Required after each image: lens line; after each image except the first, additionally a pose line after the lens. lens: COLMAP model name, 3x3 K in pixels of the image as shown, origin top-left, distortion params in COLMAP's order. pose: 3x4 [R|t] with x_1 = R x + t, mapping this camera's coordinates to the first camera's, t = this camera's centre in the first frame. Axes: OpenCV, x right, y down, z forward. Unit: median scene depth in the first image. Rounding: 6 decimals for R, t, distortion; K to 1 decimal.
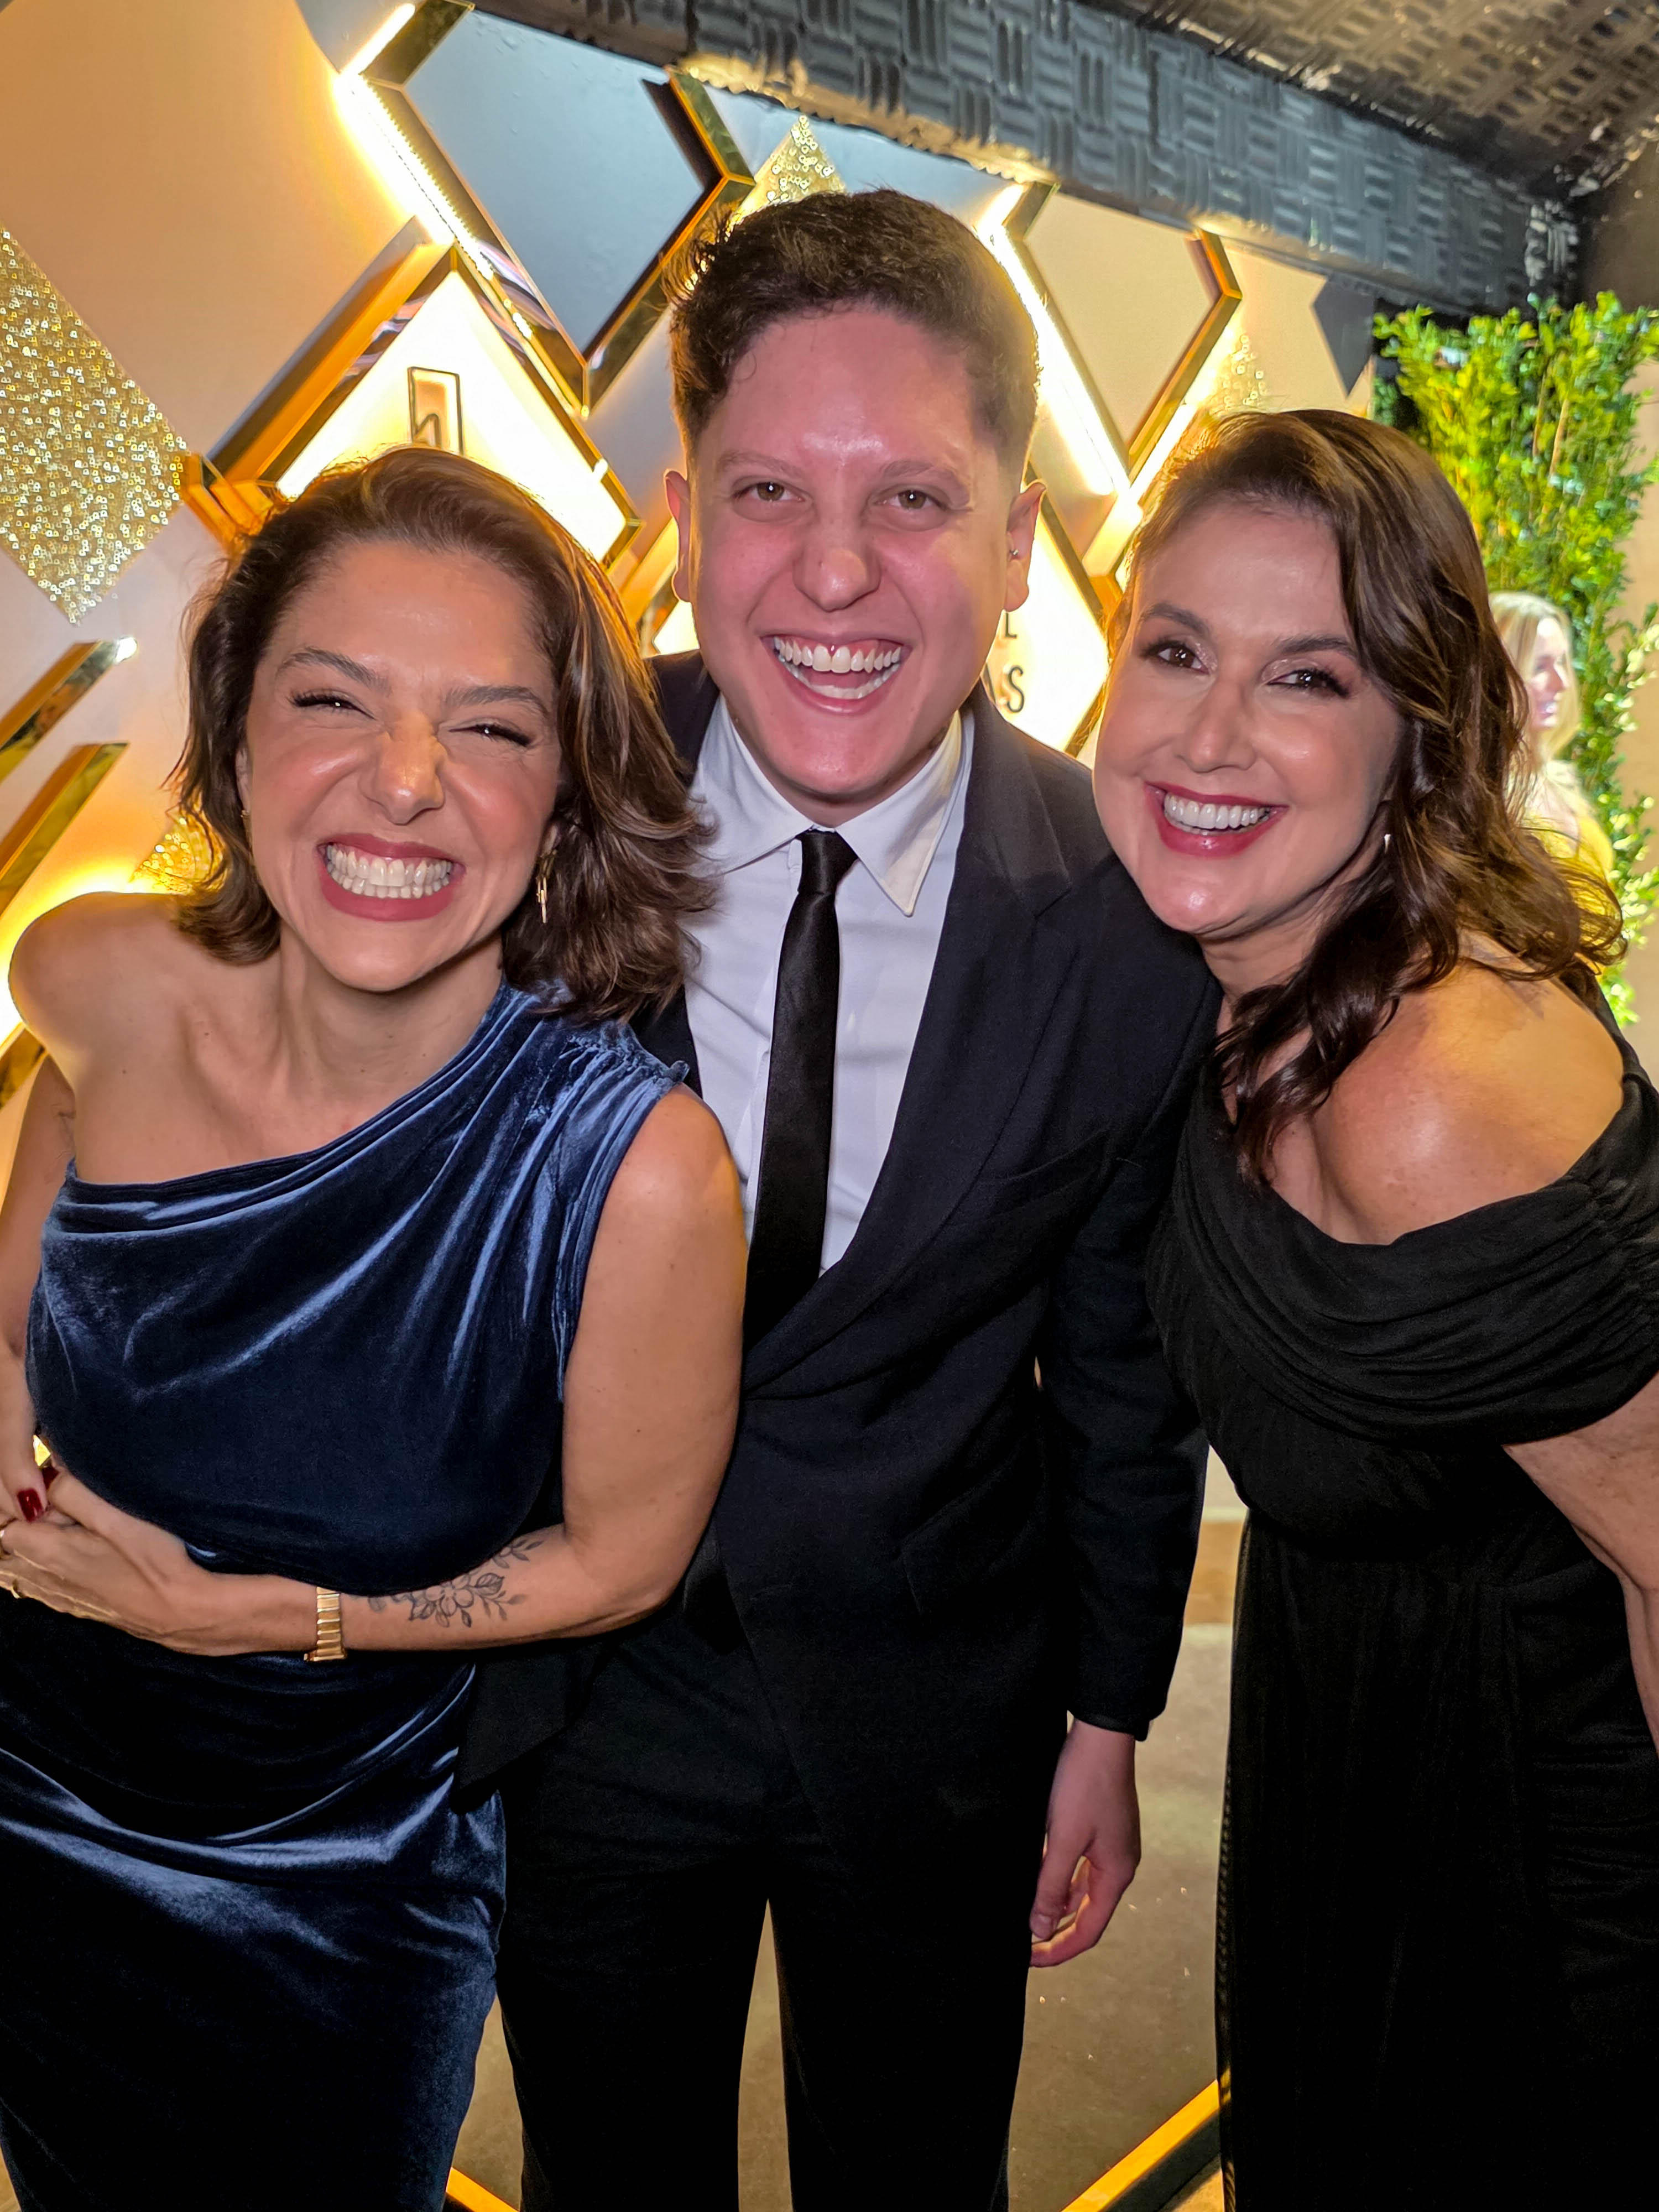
lens RADIAL K [[2051.8, 0, 829.5], [0, 2051.8, 1106.0], [0, 0, 1]] dist [-0.010390, -0.009103]
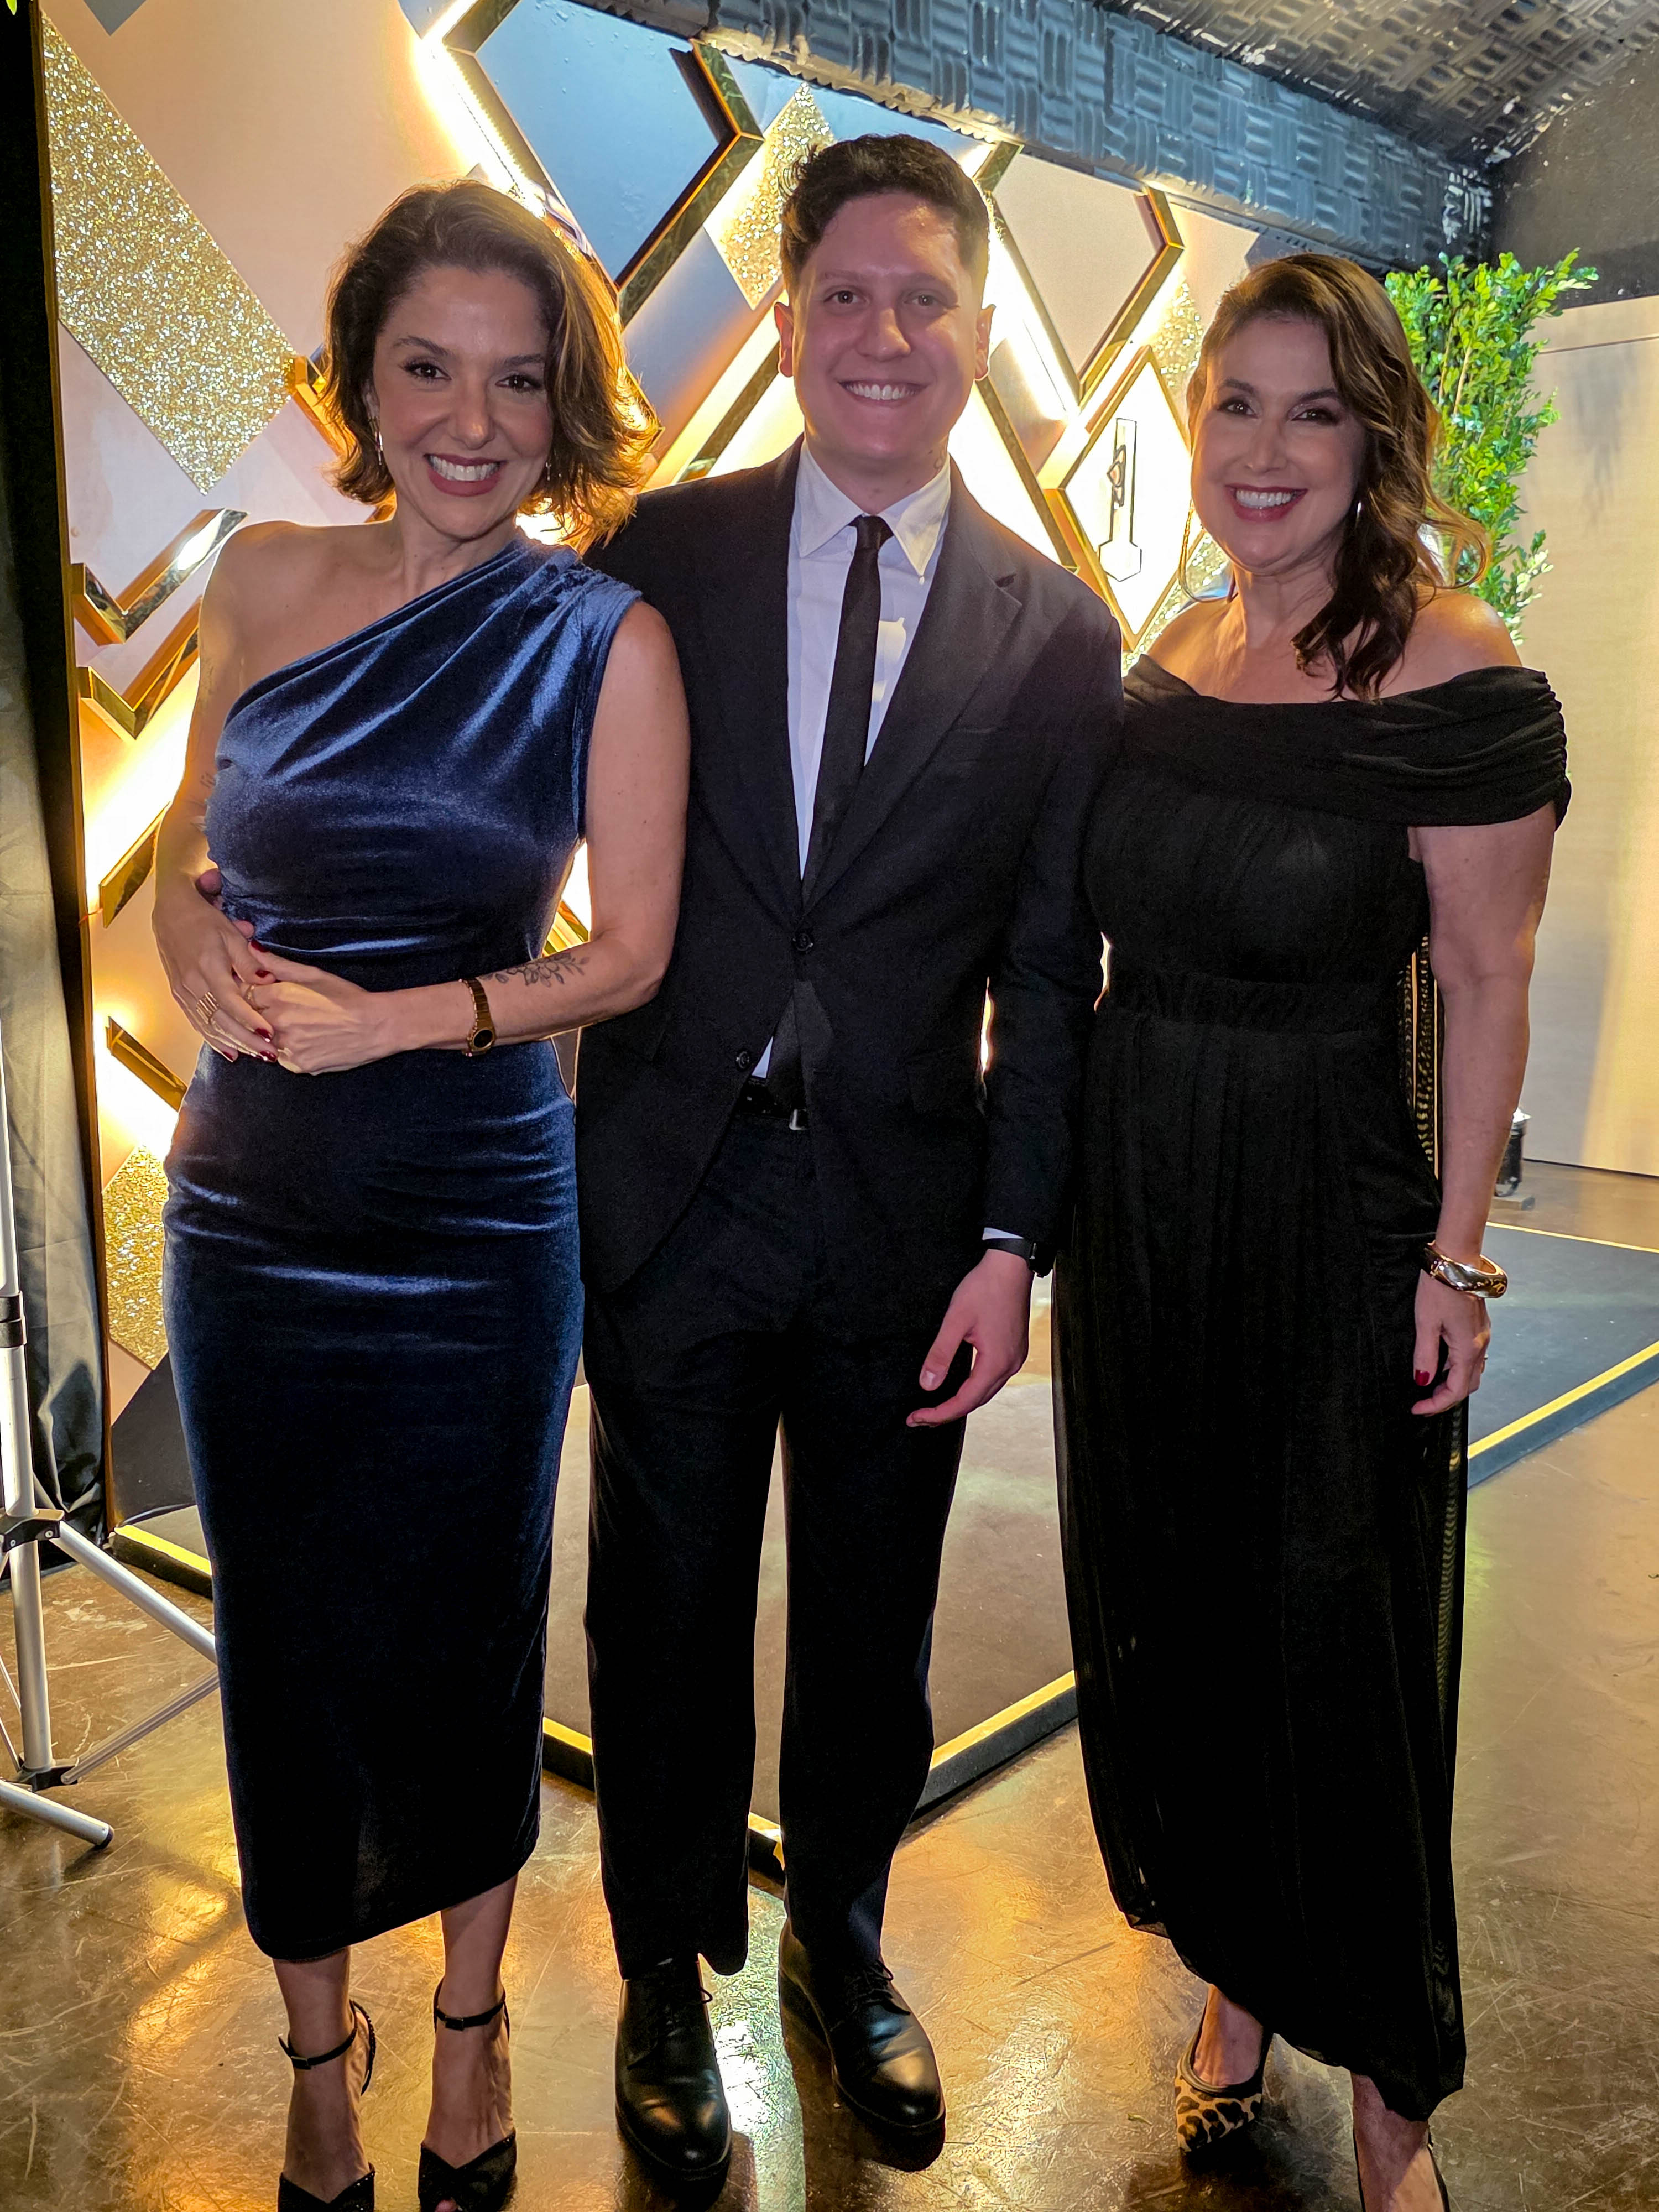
lens RADIAL K [[2099.3, 0, 829.5], [0, 2099.3, 1106.0], [0, 0, 1]] dist [-0.001767, -0.003946]
pose [[0.999500, 0.023227, 0.021436, -0.008737], [-0.023697, 0.999478, 0.021949, 0.059968], [-0.020915, -0.022446, 0.999529, -0.170890]]
